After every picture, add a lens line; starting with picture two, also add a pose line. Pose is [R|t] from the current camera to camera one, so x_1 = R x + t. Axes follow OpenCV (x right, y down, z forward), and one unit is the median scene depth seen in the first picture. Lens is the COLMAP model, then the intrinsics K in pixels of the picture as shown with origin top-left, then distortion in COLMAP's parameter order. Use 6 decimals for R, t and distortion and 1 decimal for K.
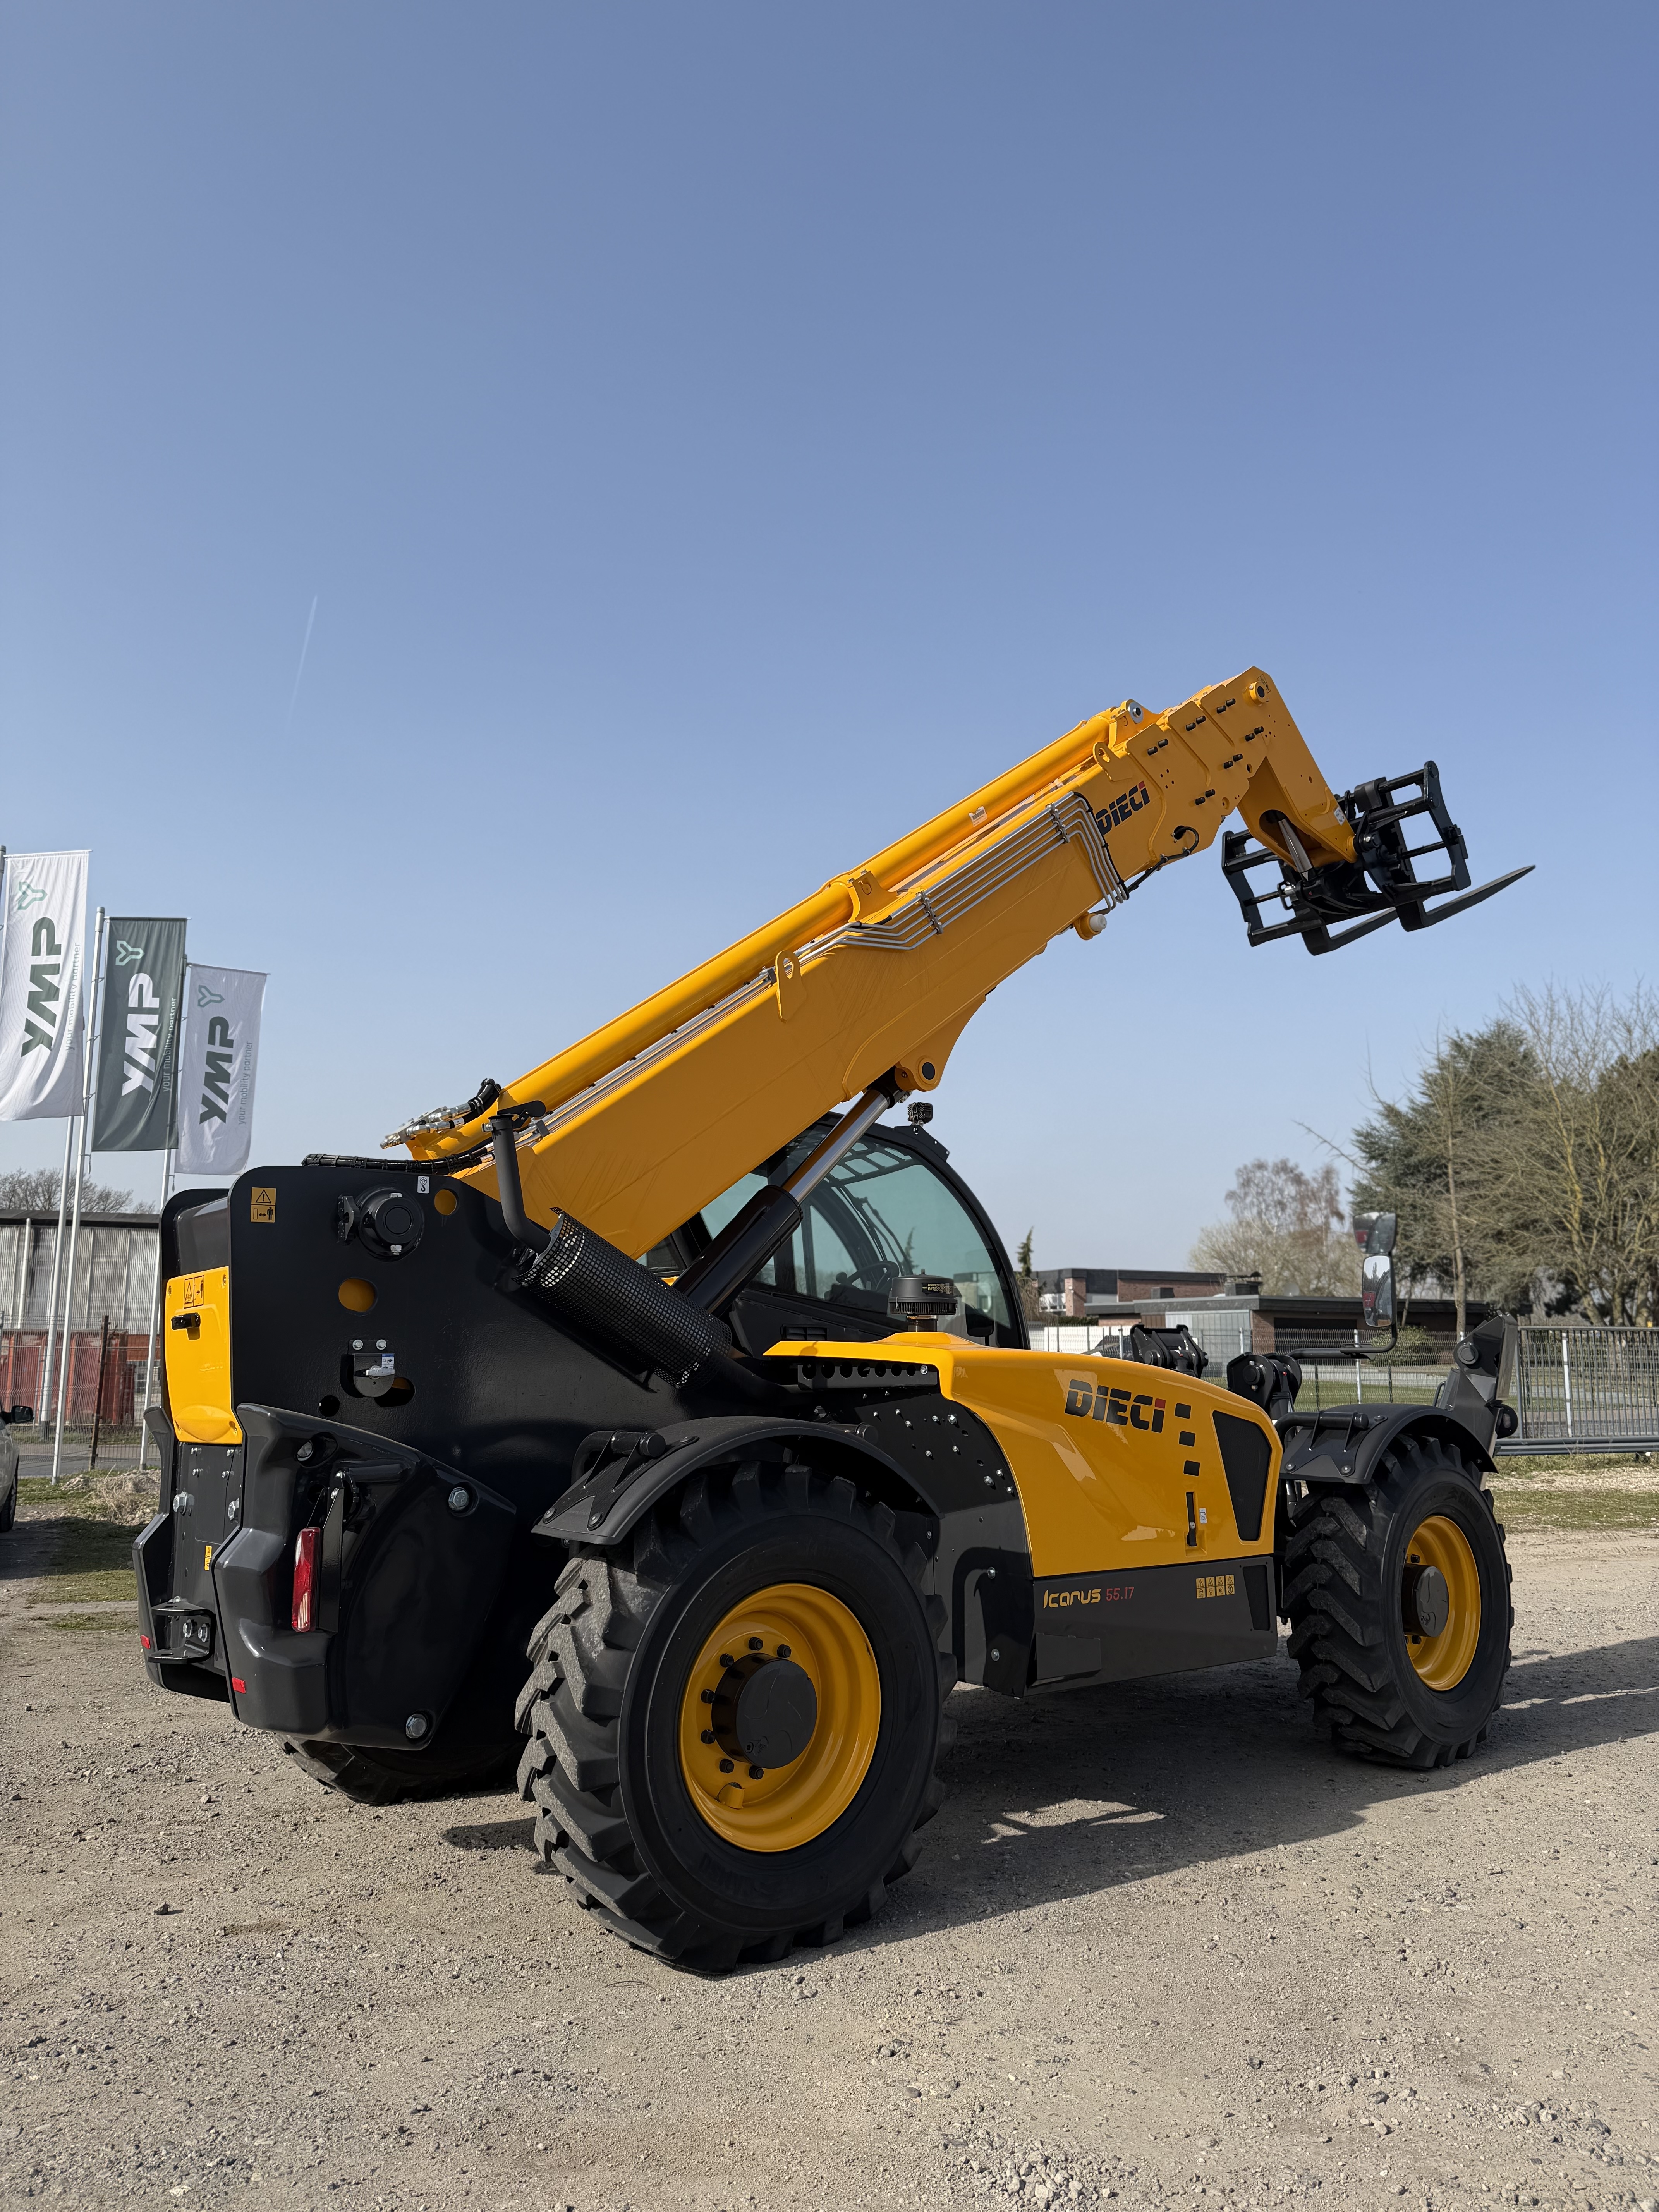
lens RADIAL K [[1559.2, 0, 829.5], [0, 1559.2, 1106.0], [0, 0, 1]] dist [0.106491, -0.151018]
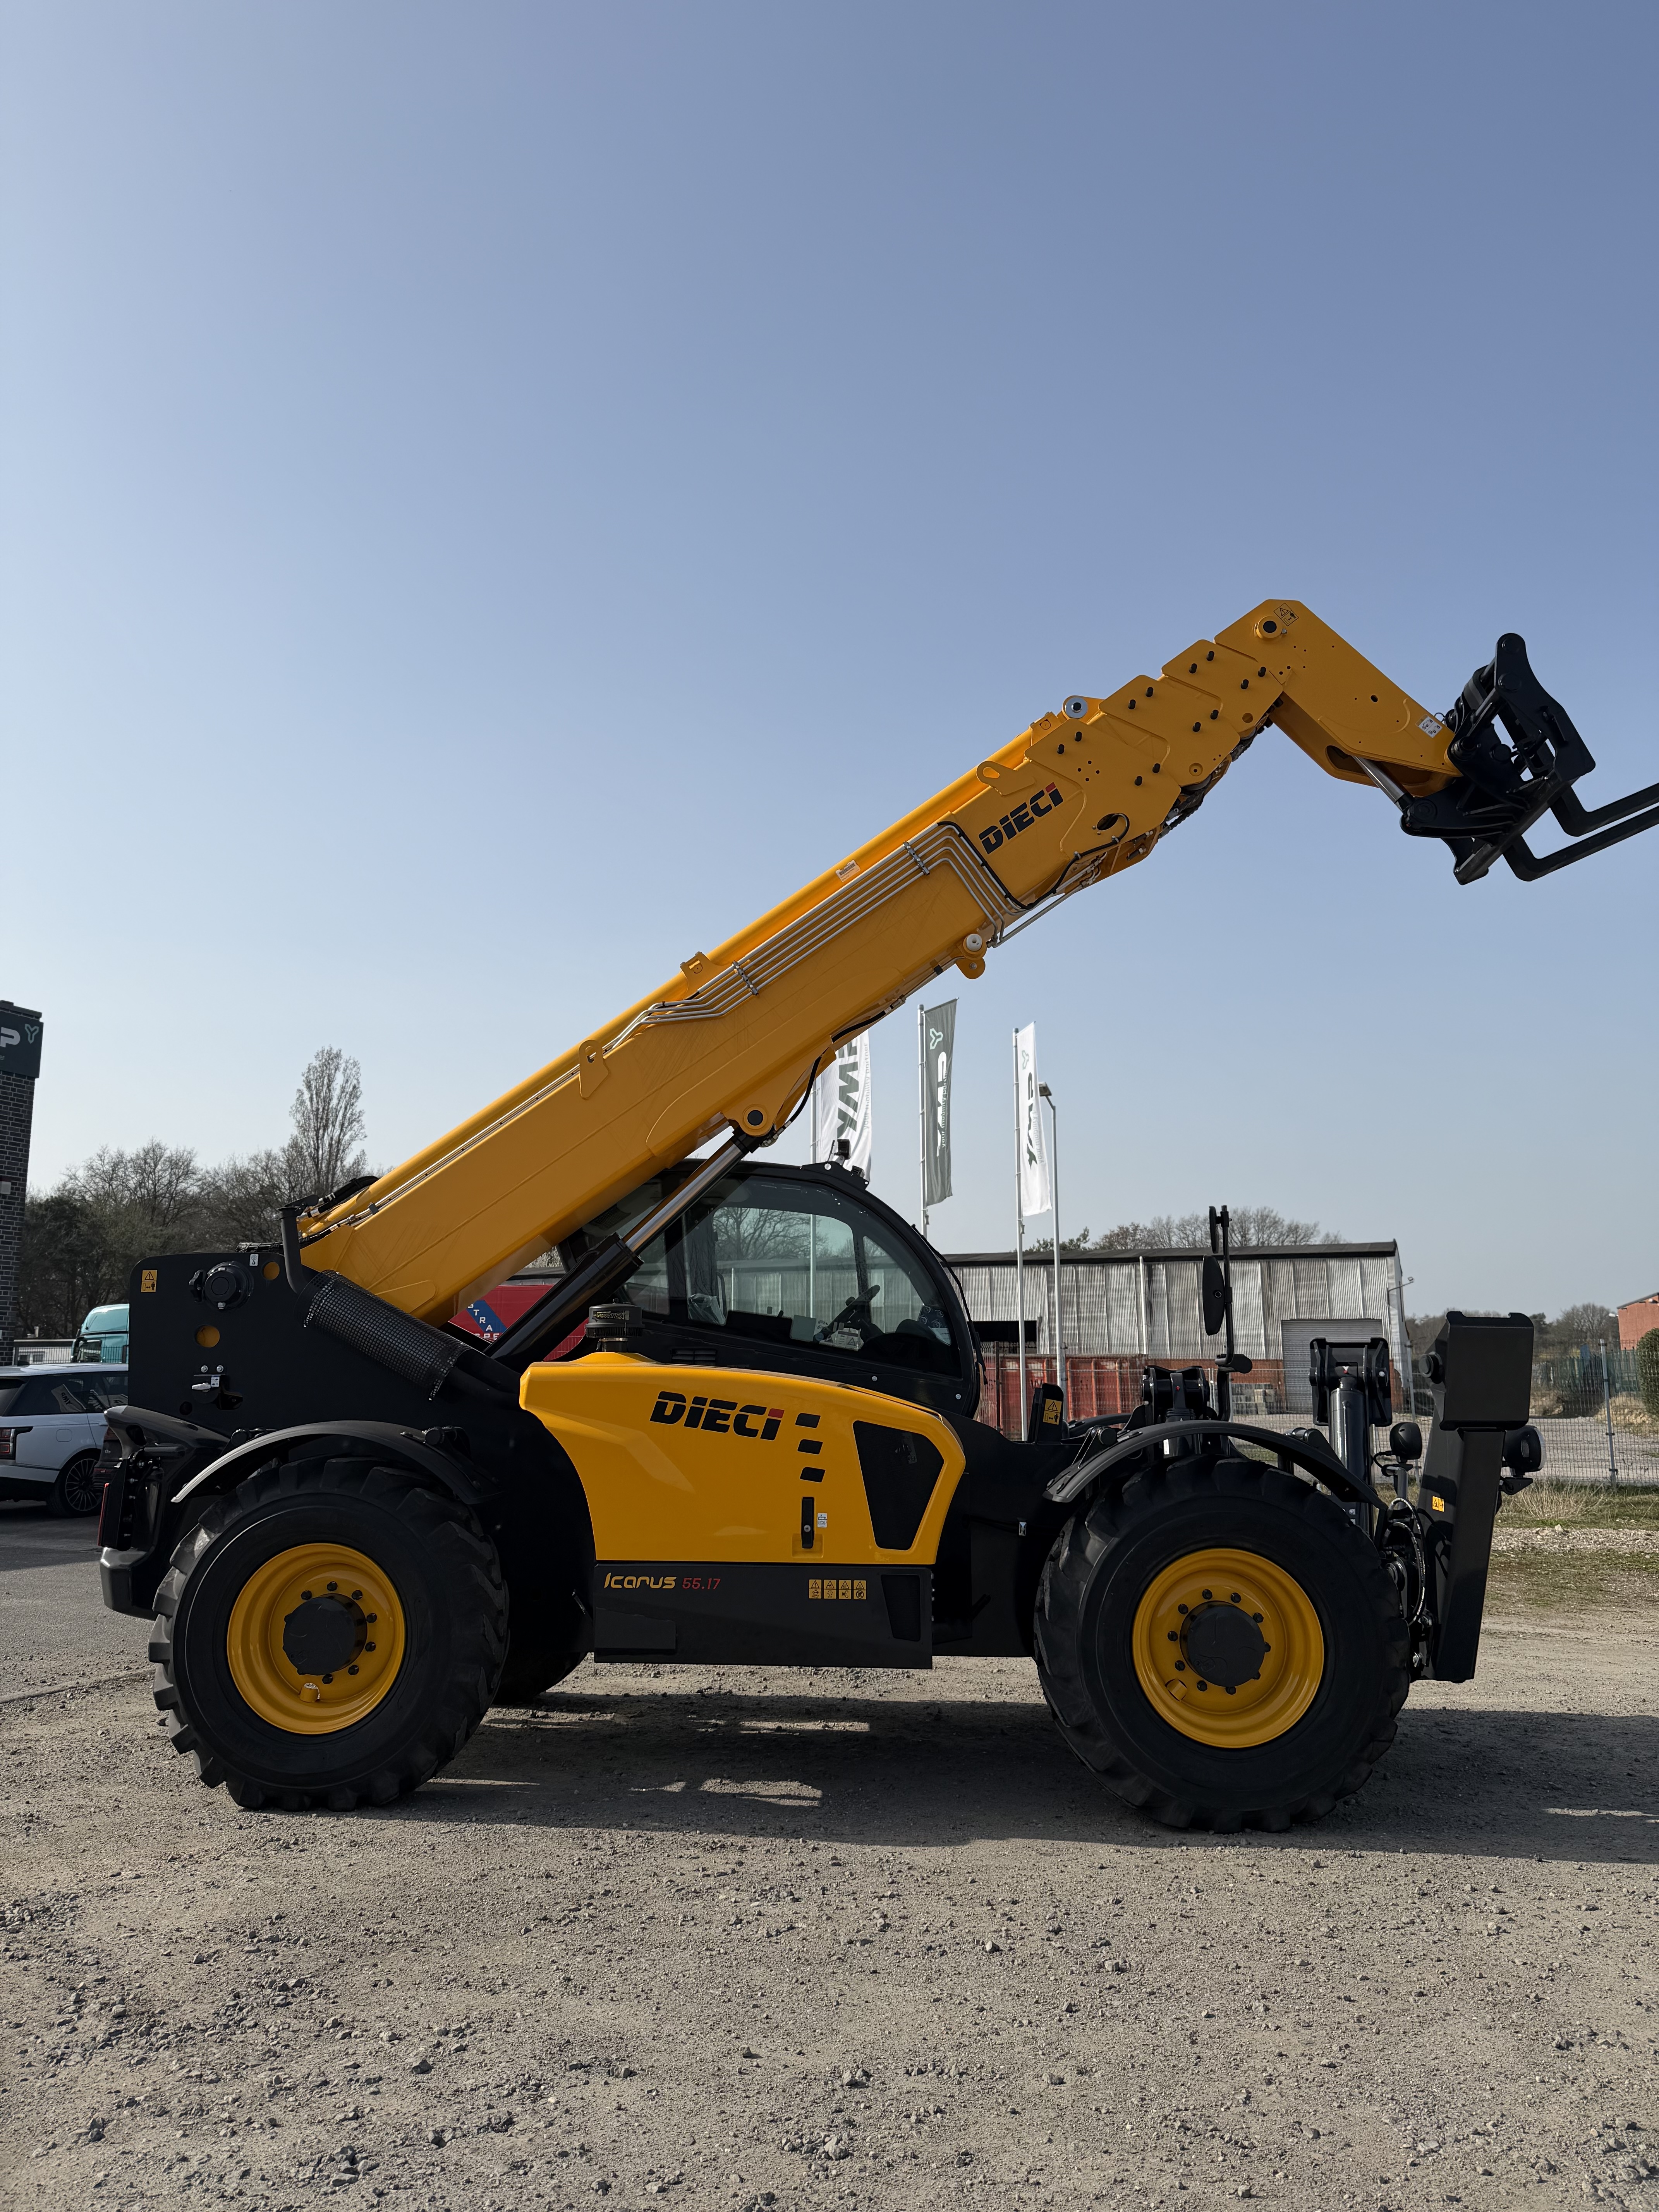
lens RADIAL K [[1552.9, 0, 829.5], [0, 1552.9, 1106.0], [0, 0, 1]] dist [0.101379, -0.105777]
pose [[0.729782, -0.123249, -0.672479, 0.963660], [0.112791, 0.991843, -0.059378, 0.047093], [0.674312, -0.032517, 0.737730, 0.237788]]
